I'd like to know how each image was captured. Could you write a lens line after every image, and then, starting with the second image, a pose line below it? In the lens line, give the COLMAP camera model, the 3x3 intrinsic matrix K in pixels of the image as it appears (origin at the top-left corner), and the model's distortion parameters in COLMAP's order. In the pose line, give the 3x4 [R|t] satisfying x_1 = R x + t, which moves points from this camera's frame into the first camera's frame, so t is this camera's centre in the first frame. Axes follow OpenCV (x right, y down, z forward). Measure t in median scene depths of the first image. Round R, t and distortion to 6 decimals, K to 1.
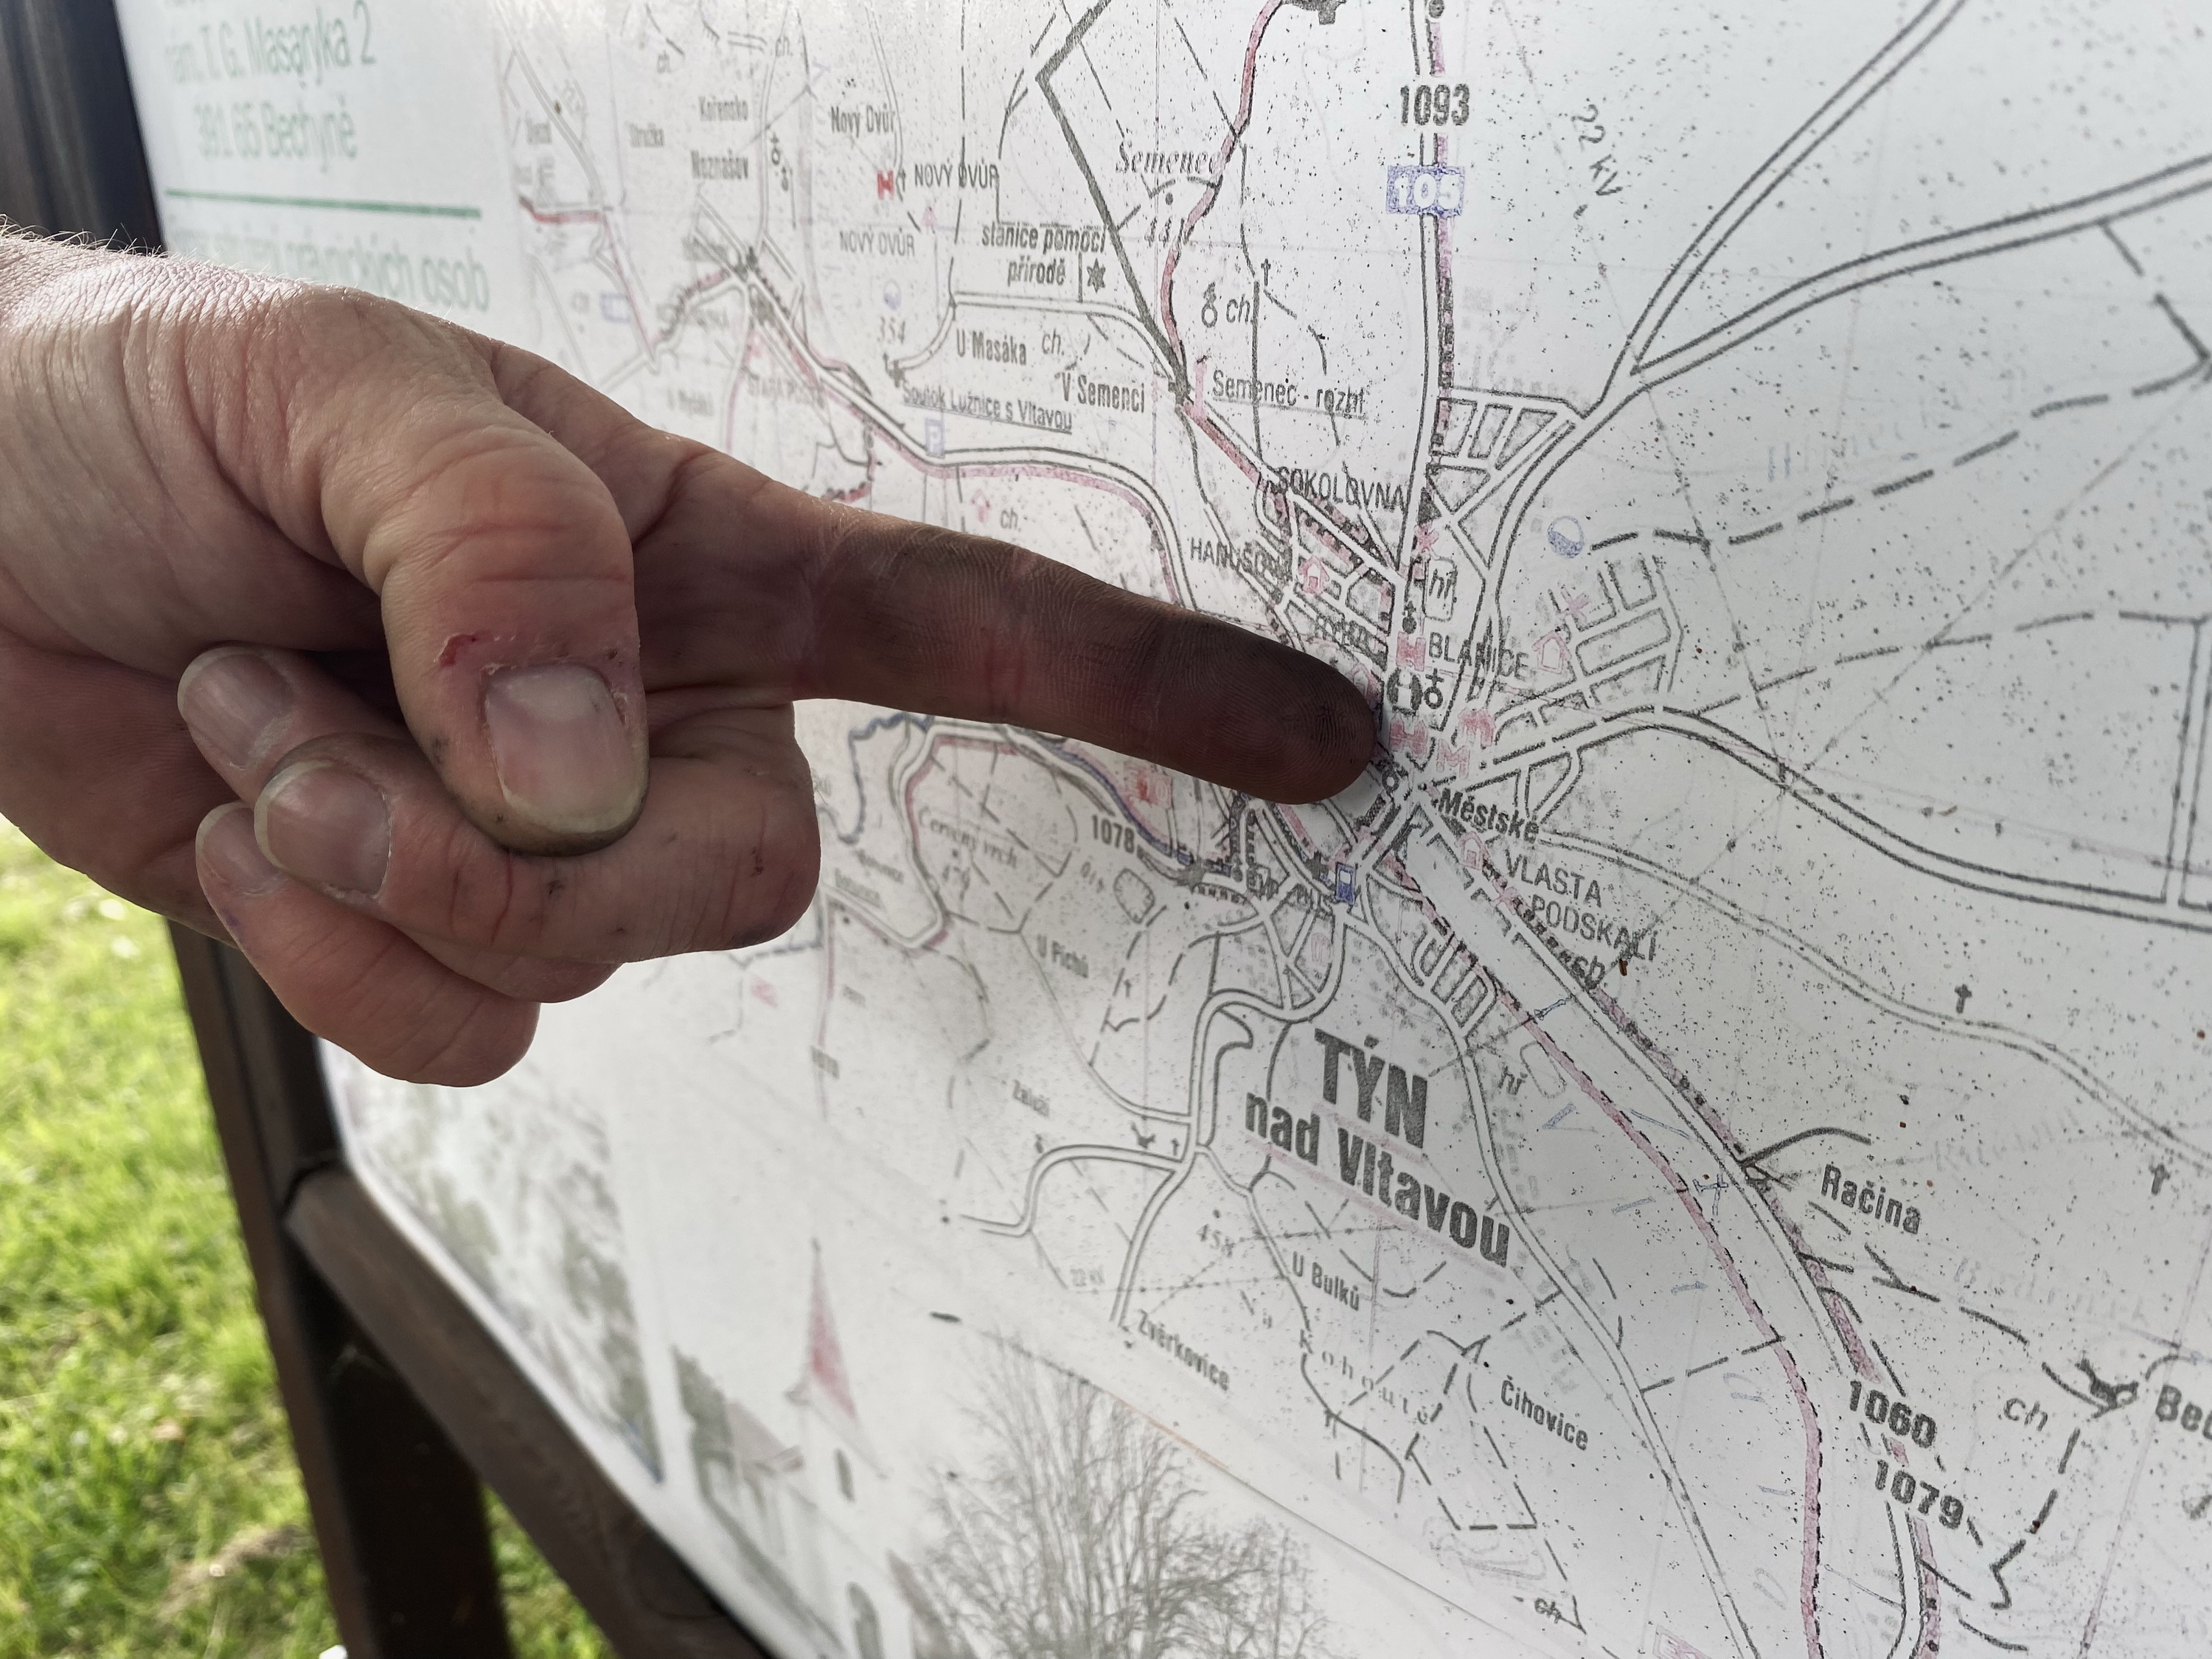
lens RADIAL K [[1660.7, 0, 1106.3], [0, 1660.7, 826.7], [0, 0, 1]] dist [0.010862, -0.017981]
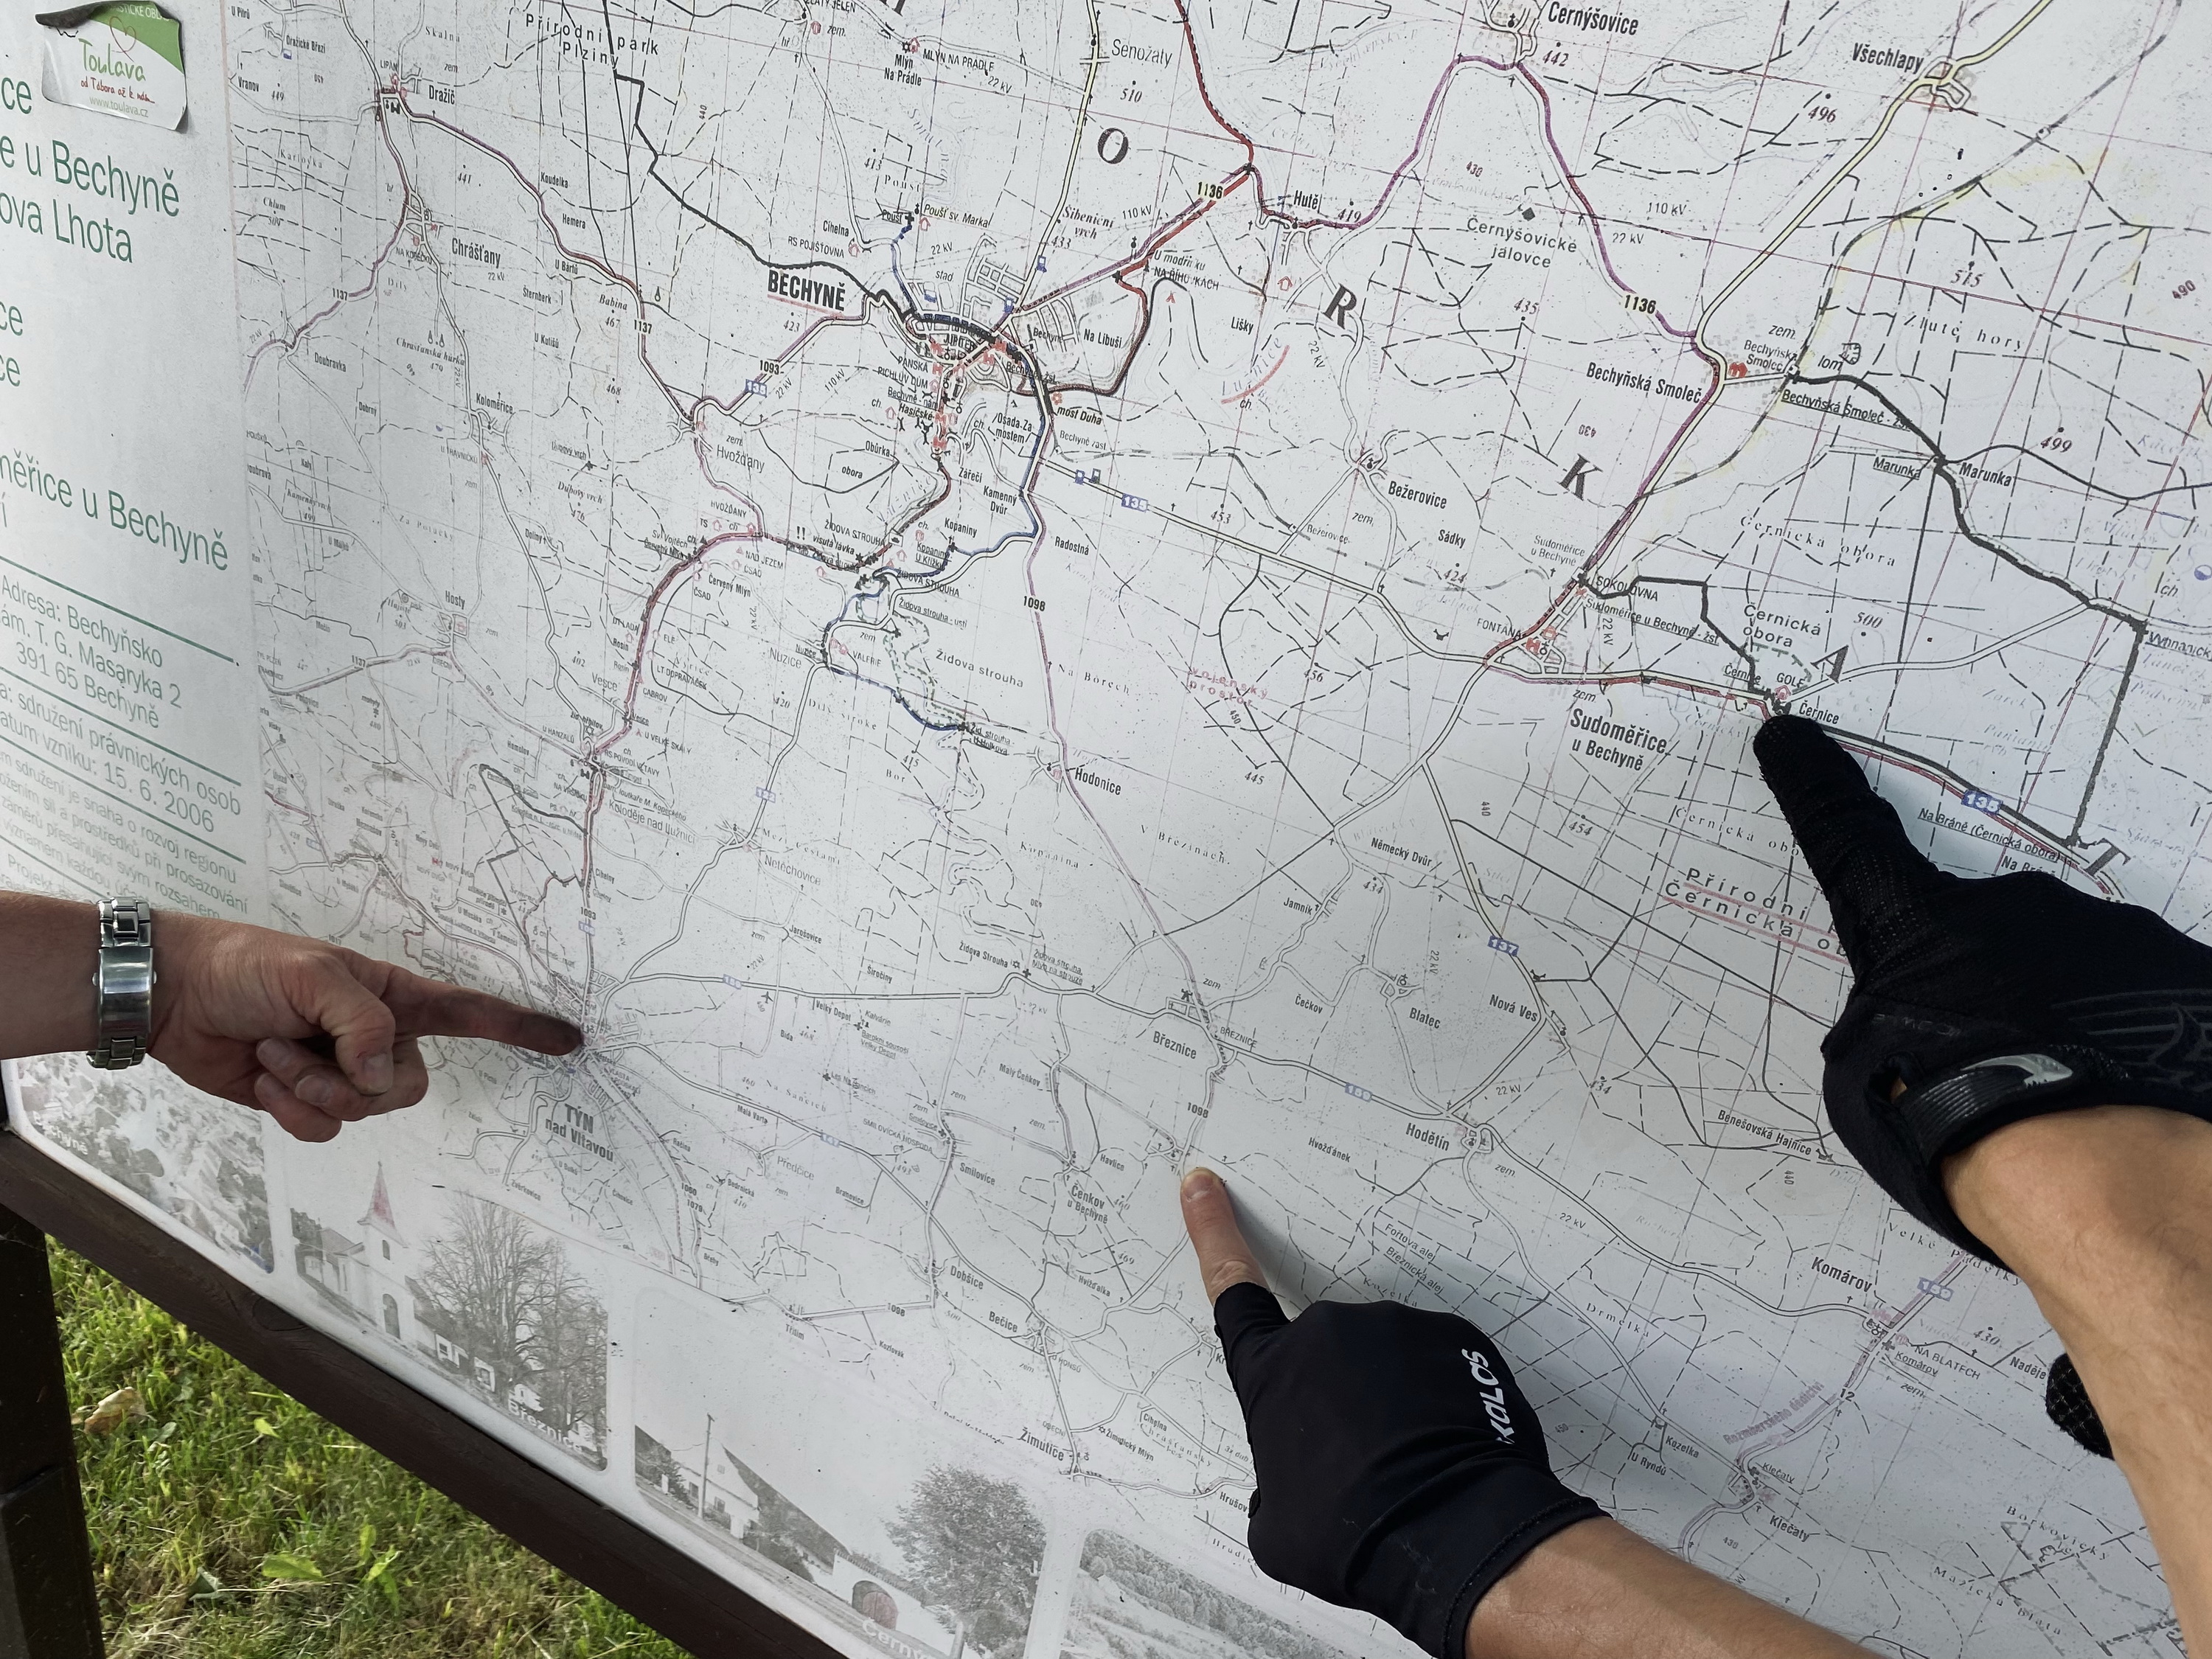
lens RADIAL K [[1660.7, 0, 1111.5], [0, 1660.7, 827.7], [0, 0, 1]] dist [0.010862, -0.017981]
pose [[0.925784, -0.000348, 0.378054, -0.140626], [-0.035647, 0.995464, 0.088211, -0.817475], [-0.376369, -0.095141, 0.921572, -2.685268]]
